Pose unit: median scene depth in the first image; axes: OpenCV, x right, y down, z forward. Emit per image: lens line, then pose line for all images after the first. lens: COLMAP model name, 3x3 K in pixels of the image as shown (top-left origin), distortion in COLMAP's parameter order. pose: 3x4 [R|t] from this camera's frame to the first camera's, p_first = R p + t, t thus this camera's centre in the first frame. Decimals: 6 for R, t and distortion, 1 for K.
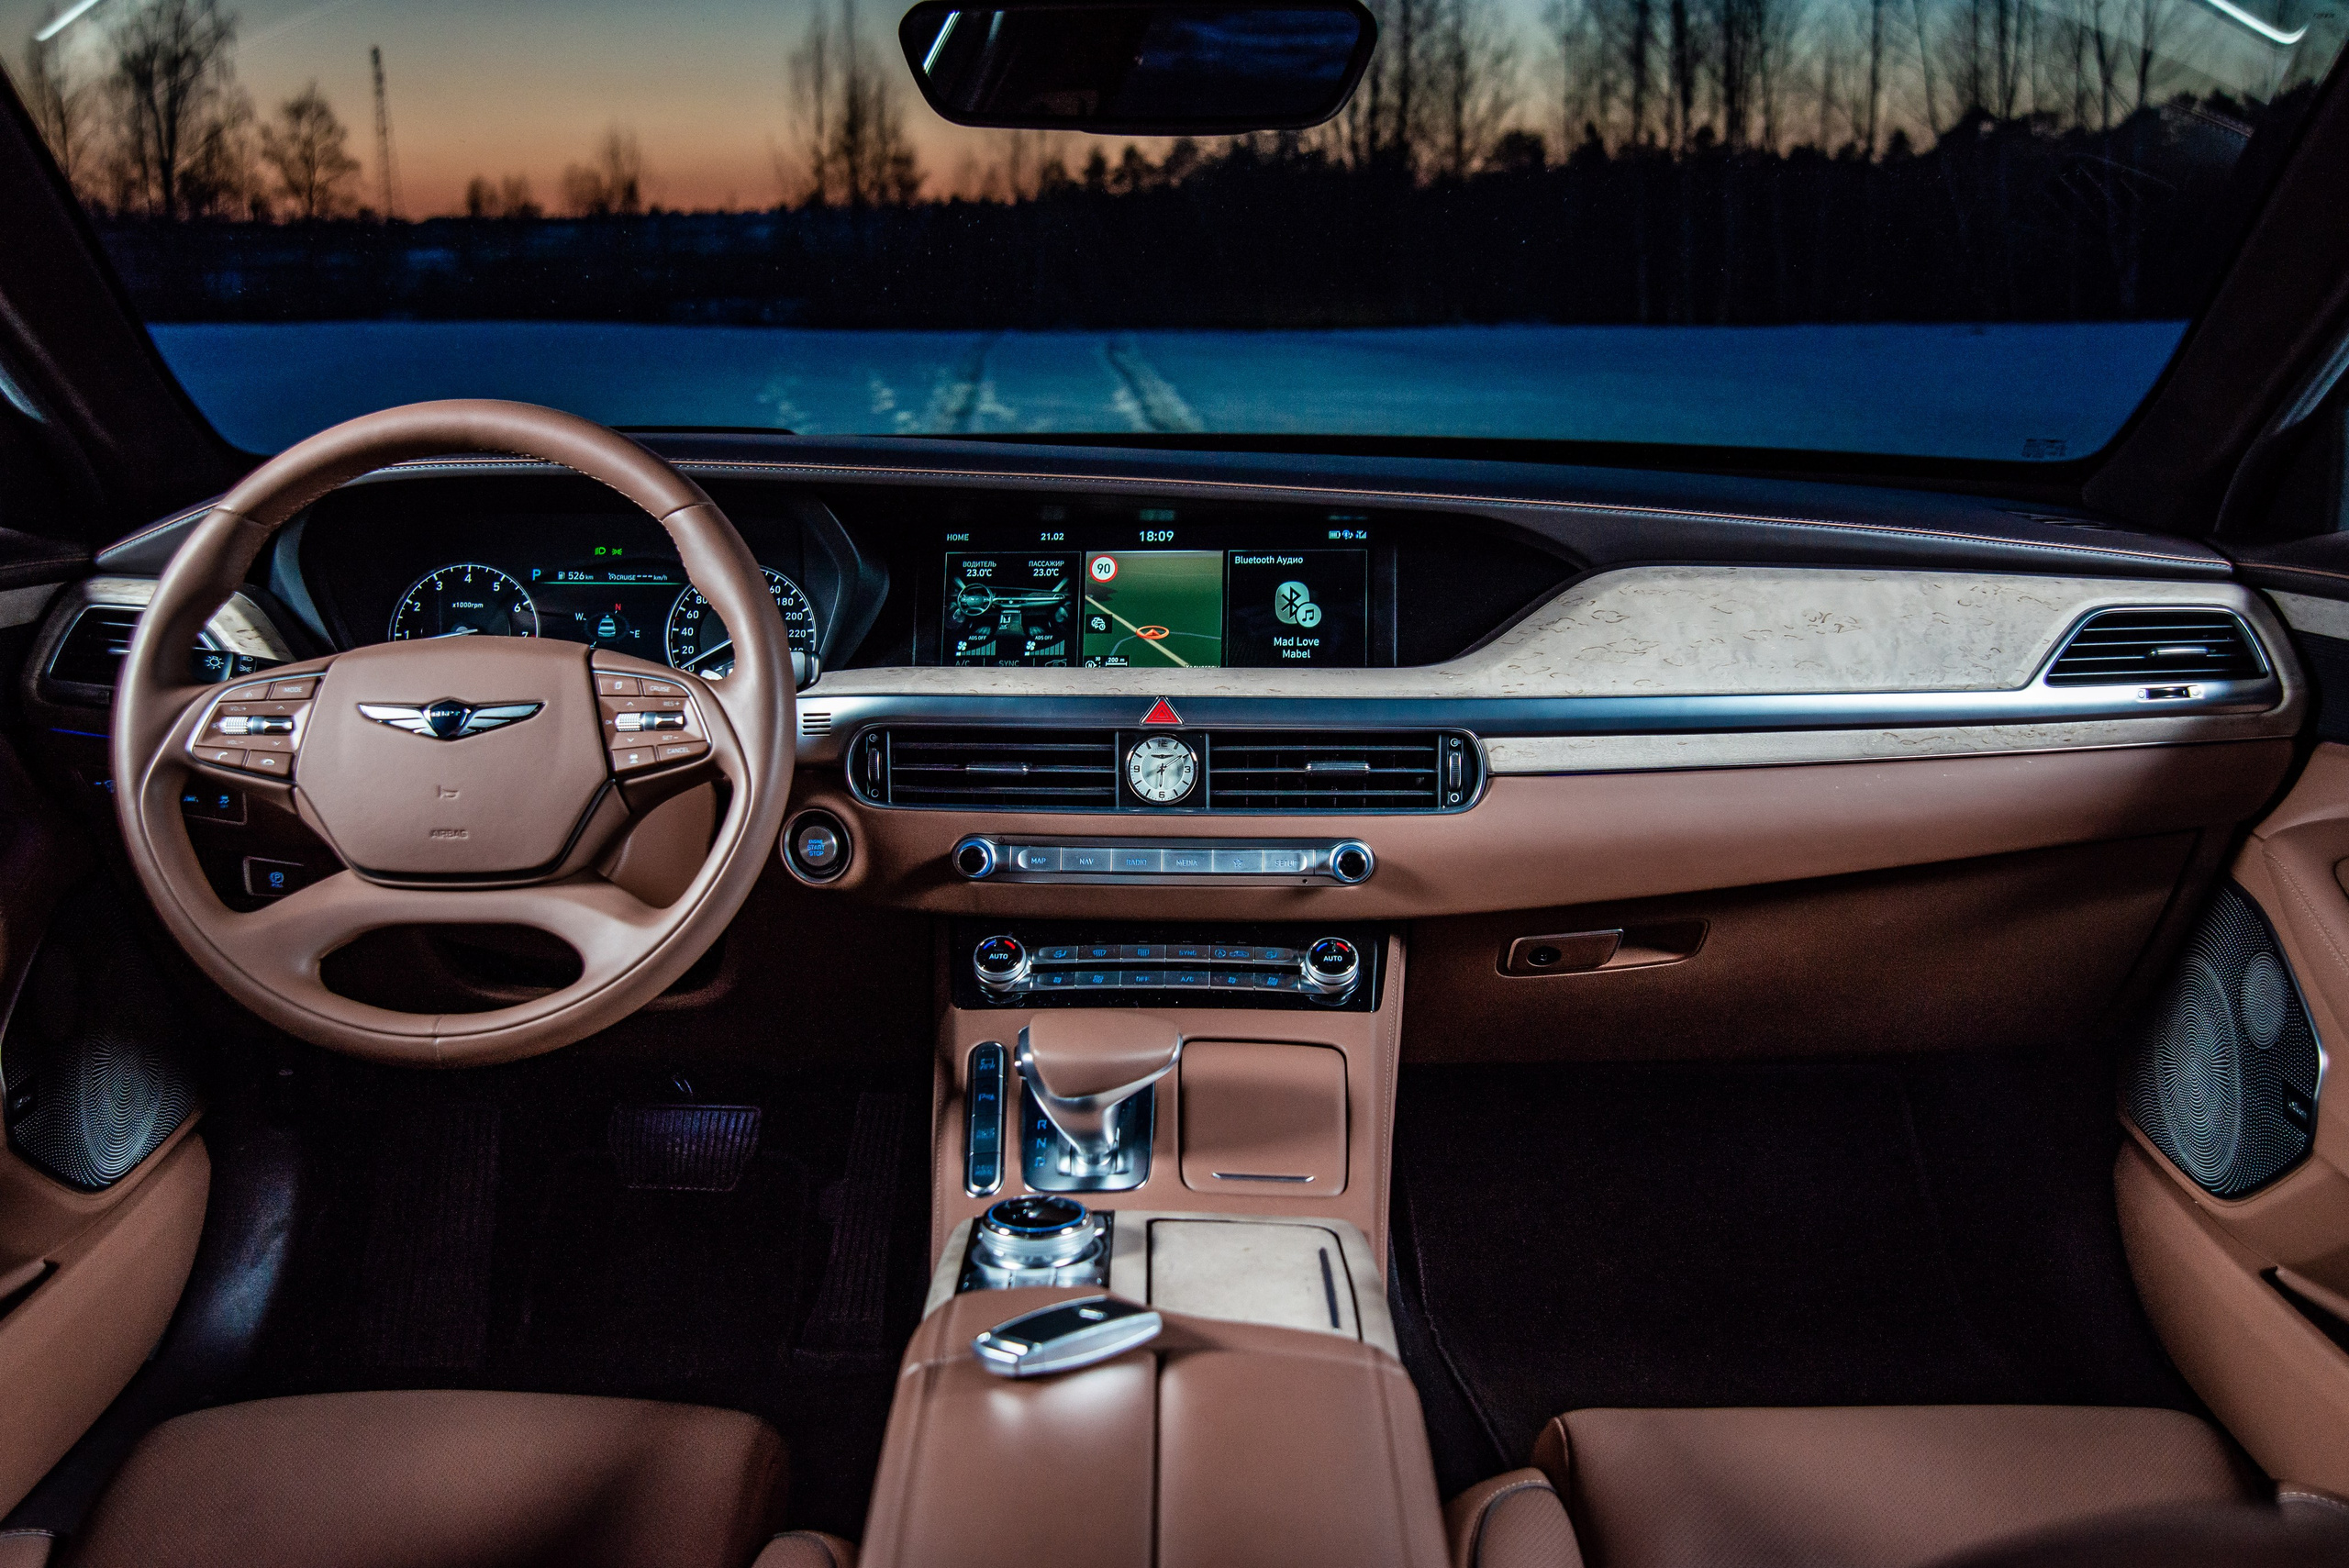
lens RADIAL K [[2329.6, 0, 1174.5], [0, 2329.6, 784.0], [0, 0, 1]] dist [-0.053284, 0.231660]
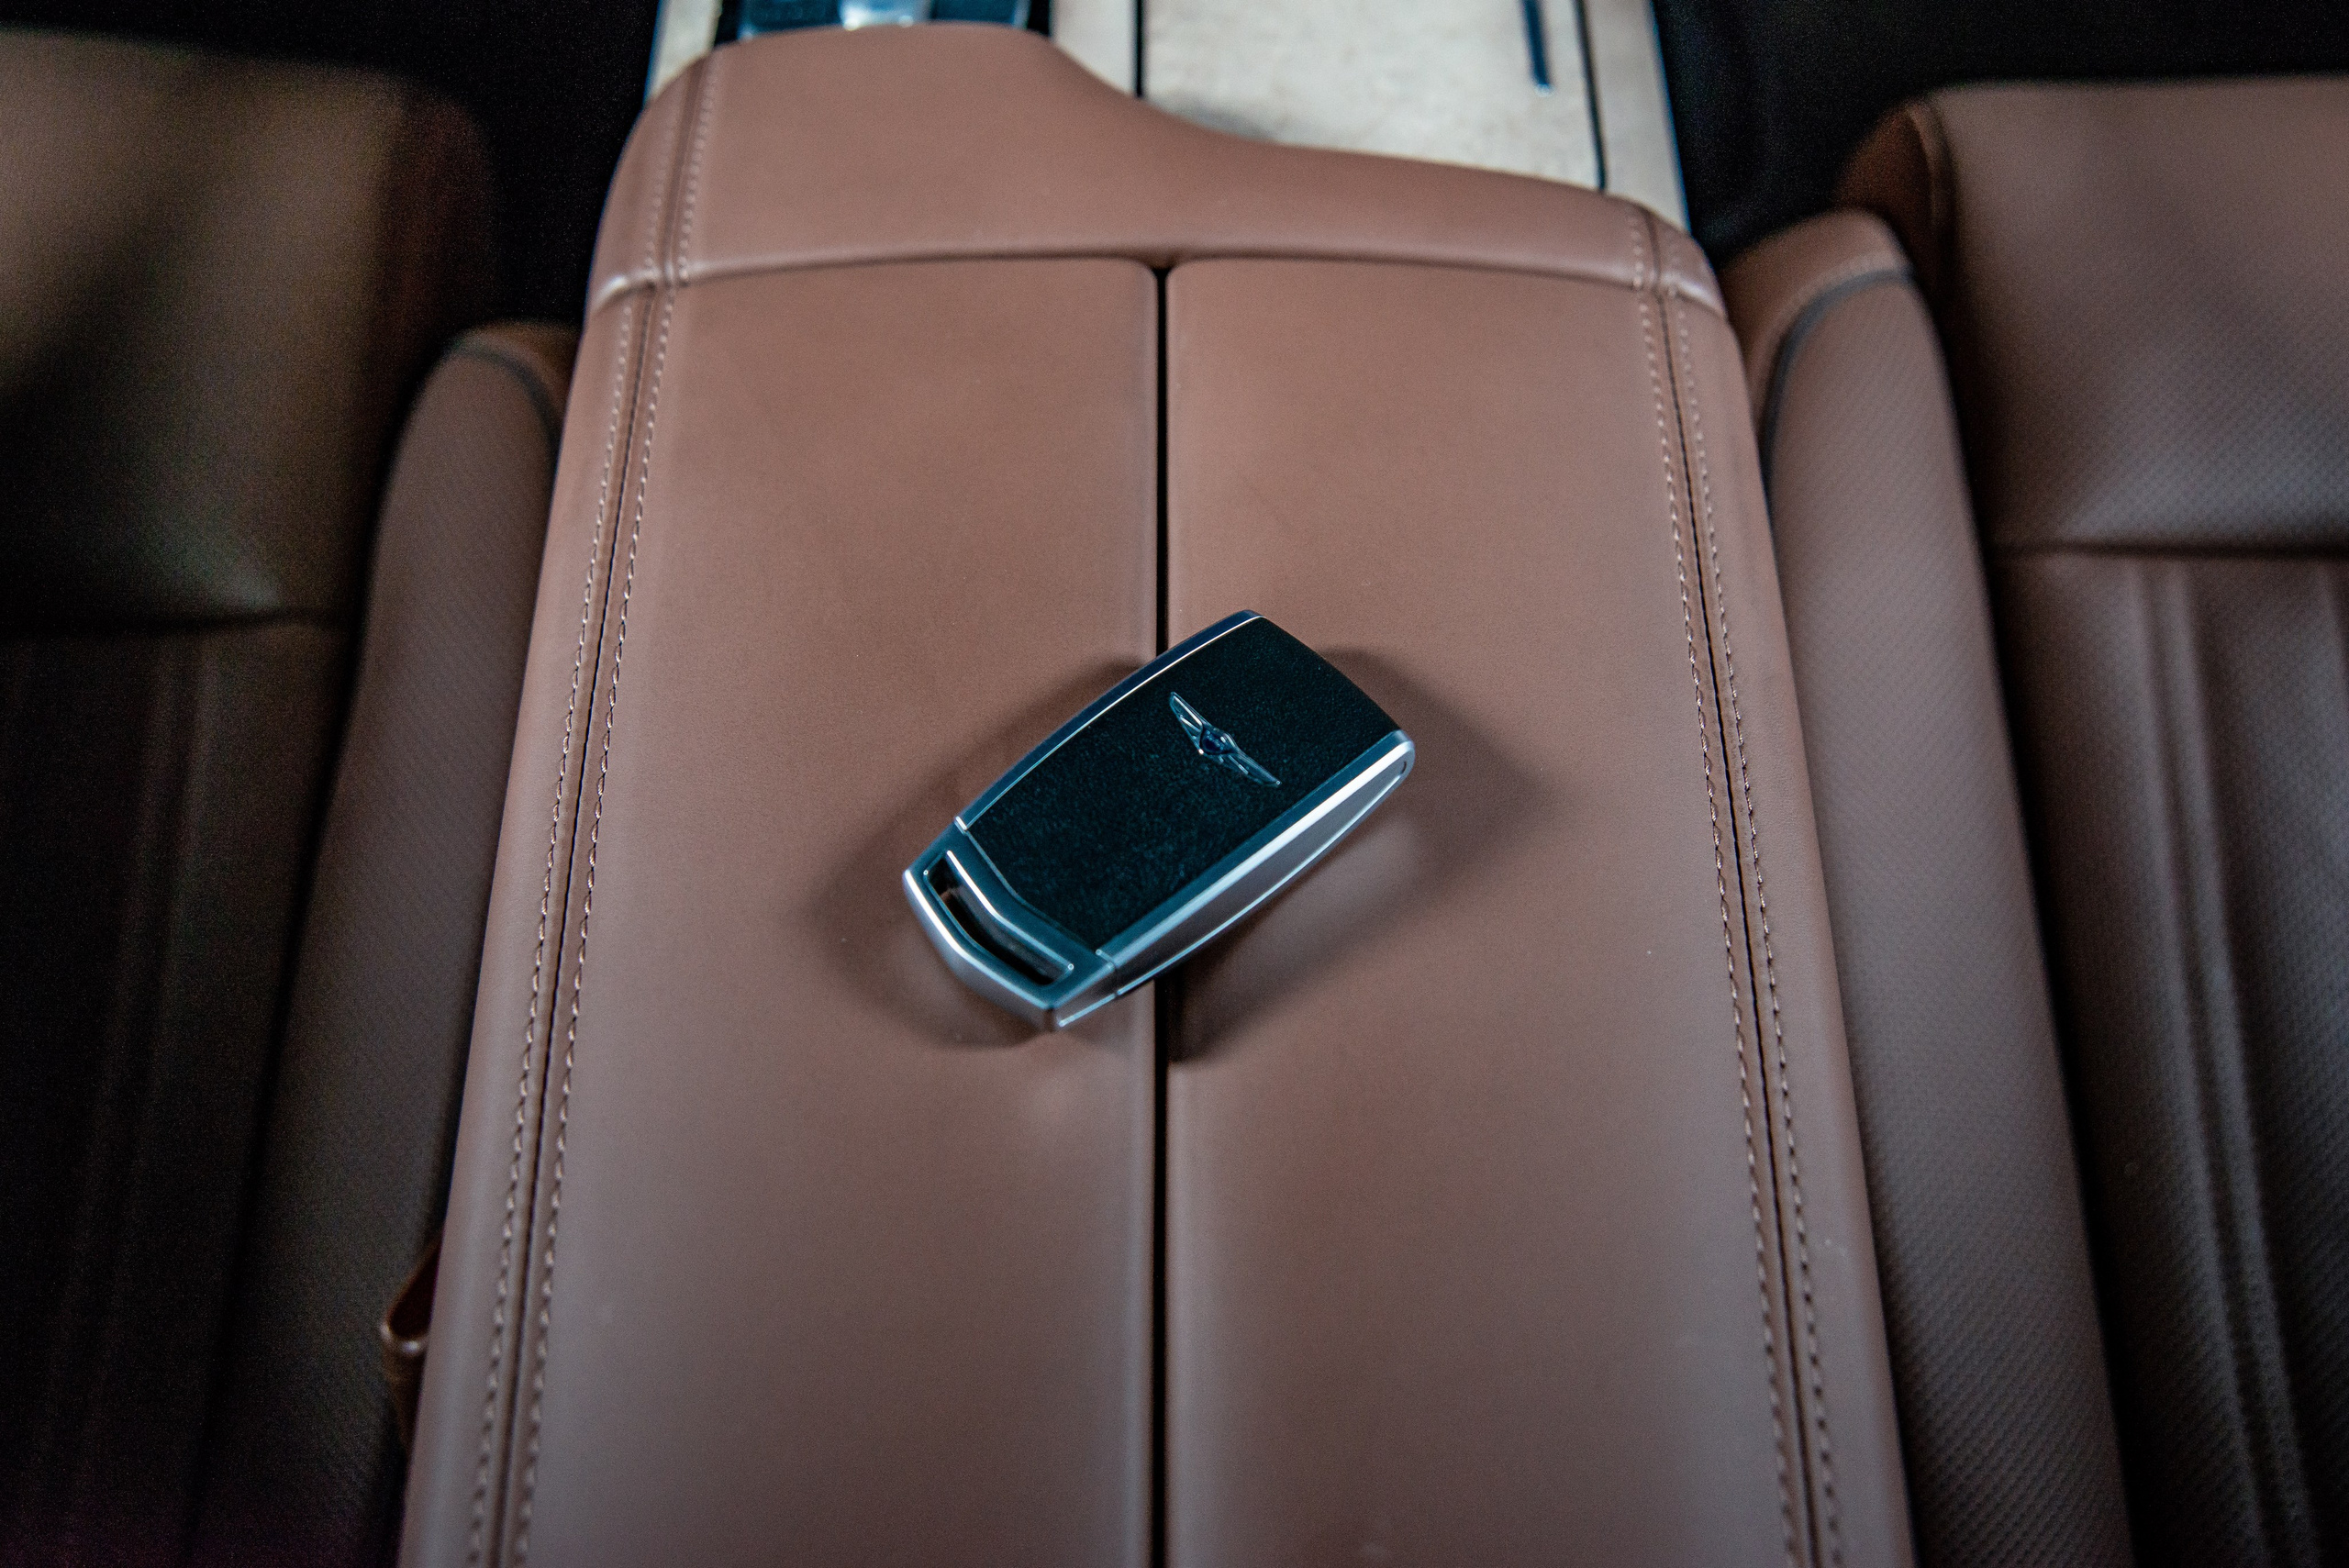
lens RADIAL K [[3107.7, 0, 1174.5], [0, 3107.7, 784.0], [0, 0, 1]] dist [0.003019, 0.004872]
pose [[0.999993, -0.002601, -0.002722, -0.001560], [0.003714, 0.800401, 0.599453, -0.021568], [0.000620, -0.599459, 0.800405, 0.310757]]
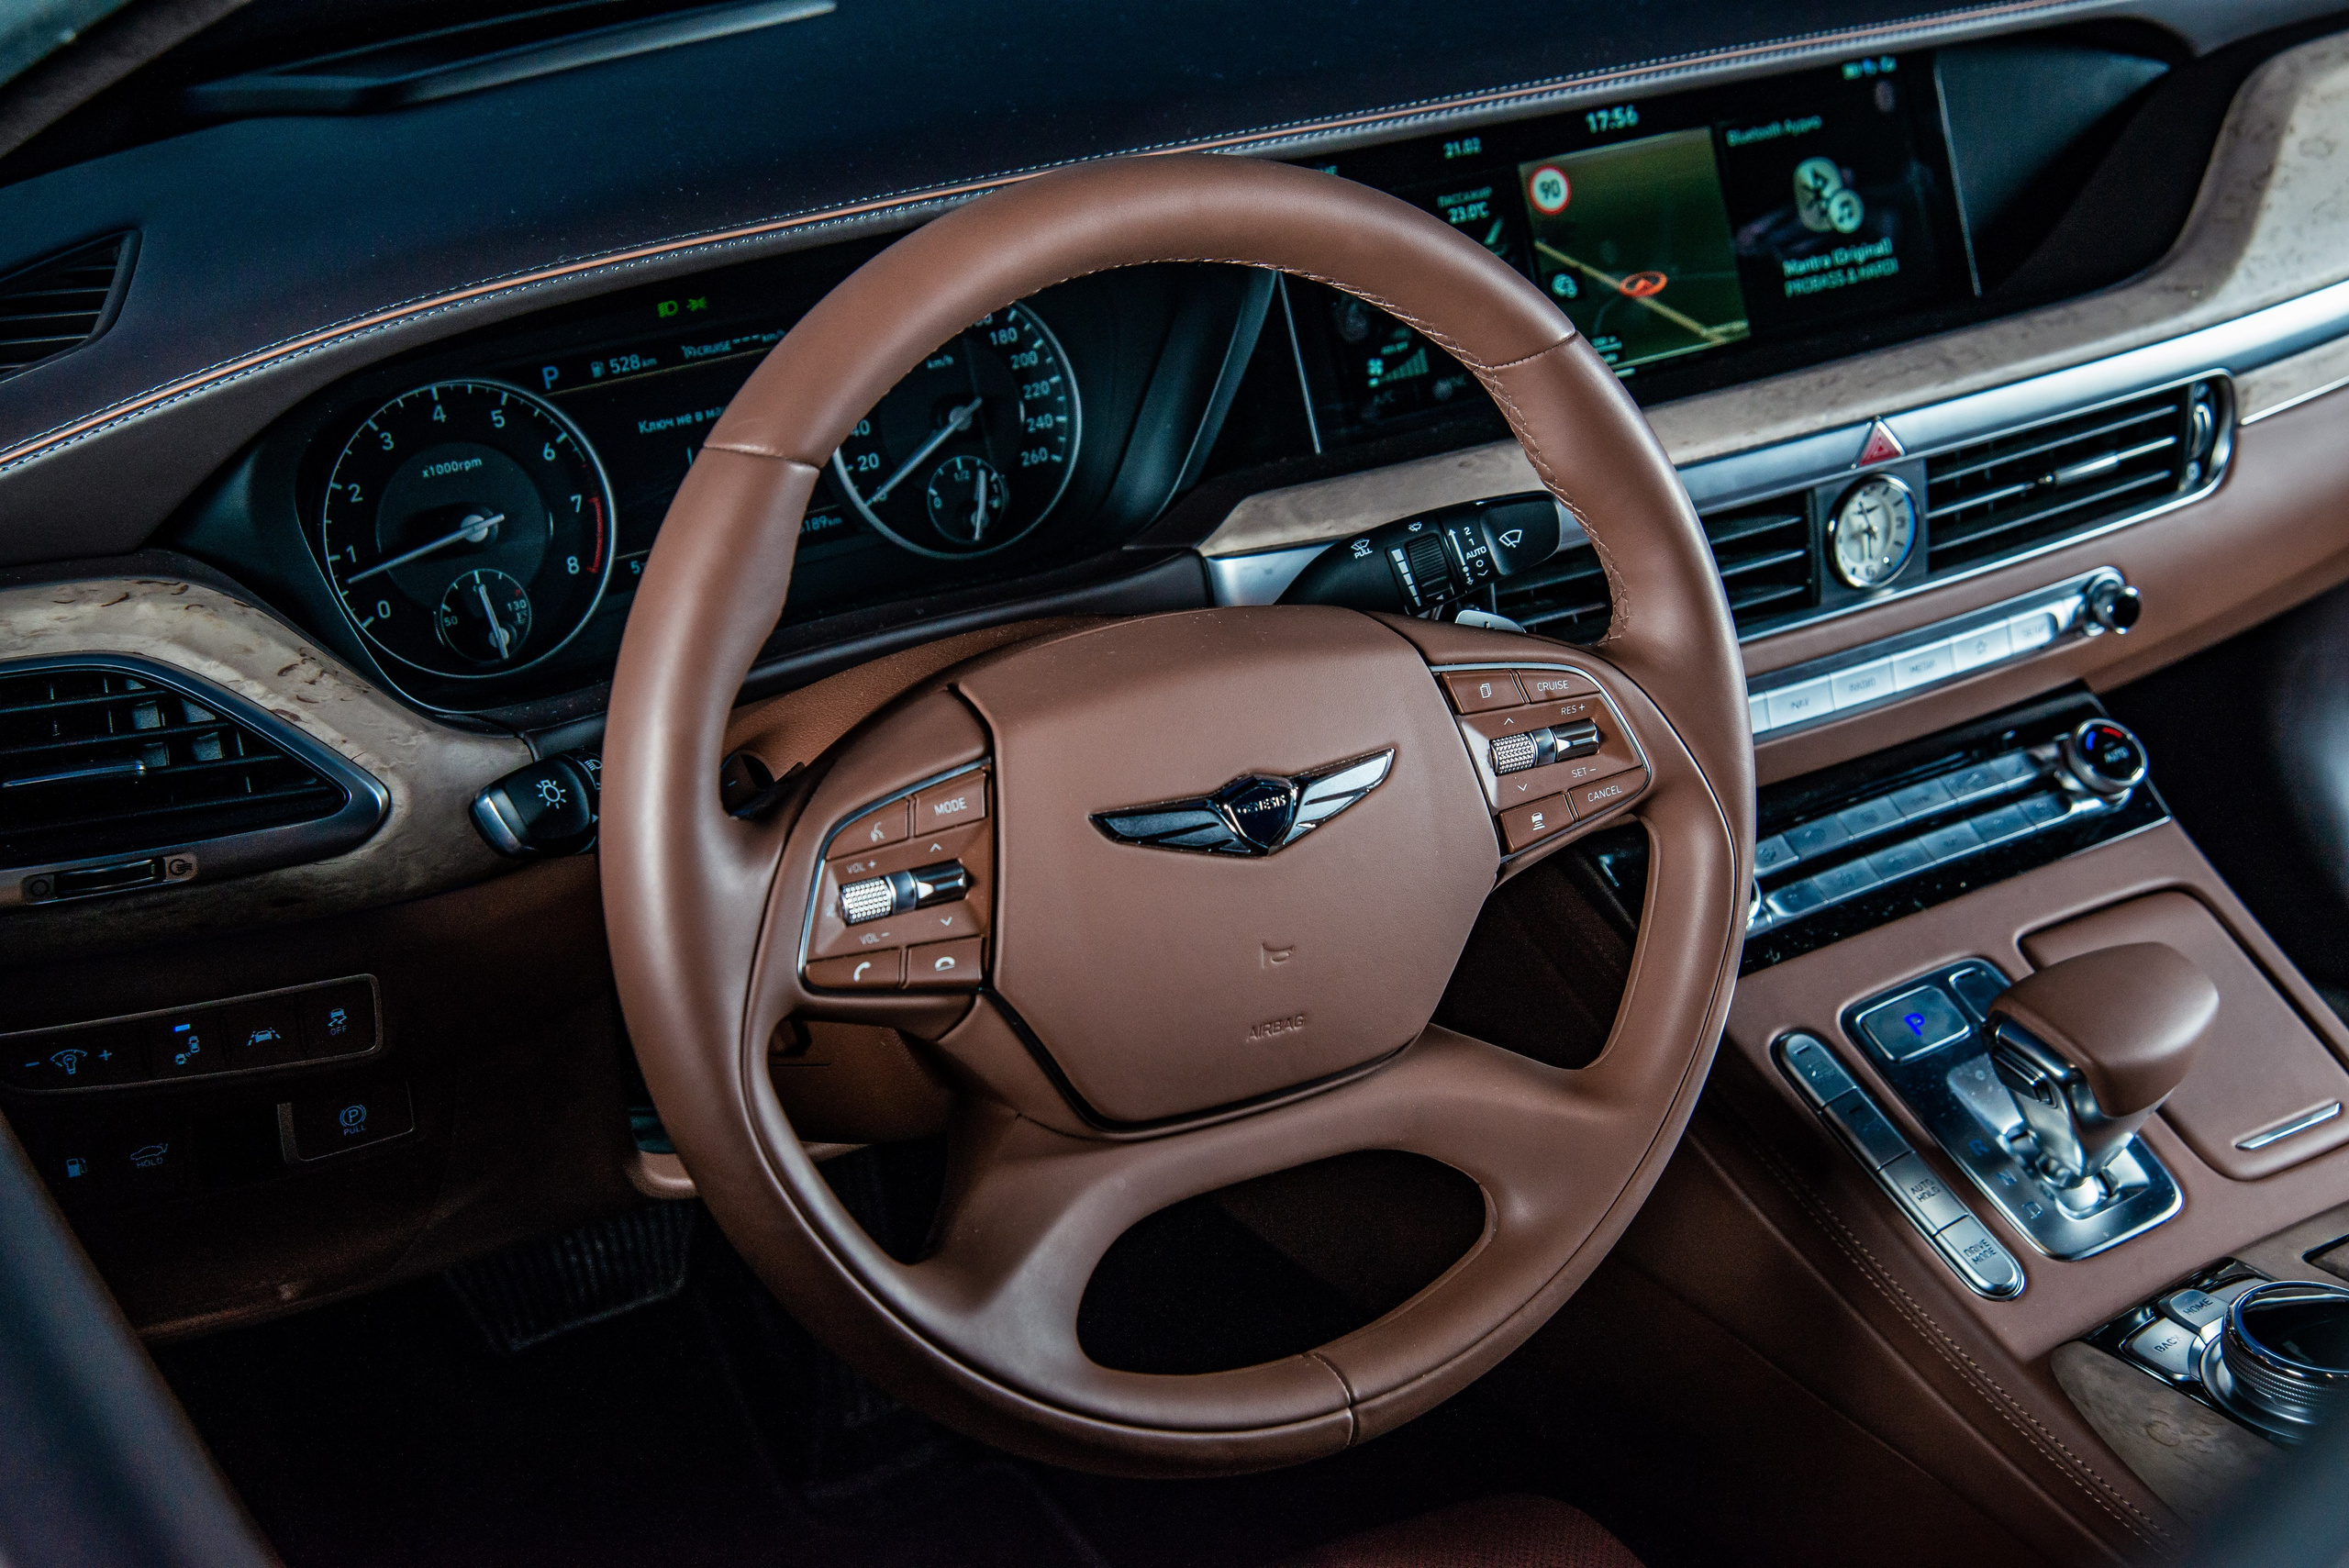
lens RADIAL K [[3174.9, 0, 1174.5], [0, 3174.9, 784.0], [0, 0, 1]] dist [-0.004041, 0.577969]
pose [[0.837101, -0.263045, 0.479656, -0.580357], [0.137950, 0.949973, 0.280216, -0.203610], [-0.529370, -0.168401, 0.831510, 0.382094]]
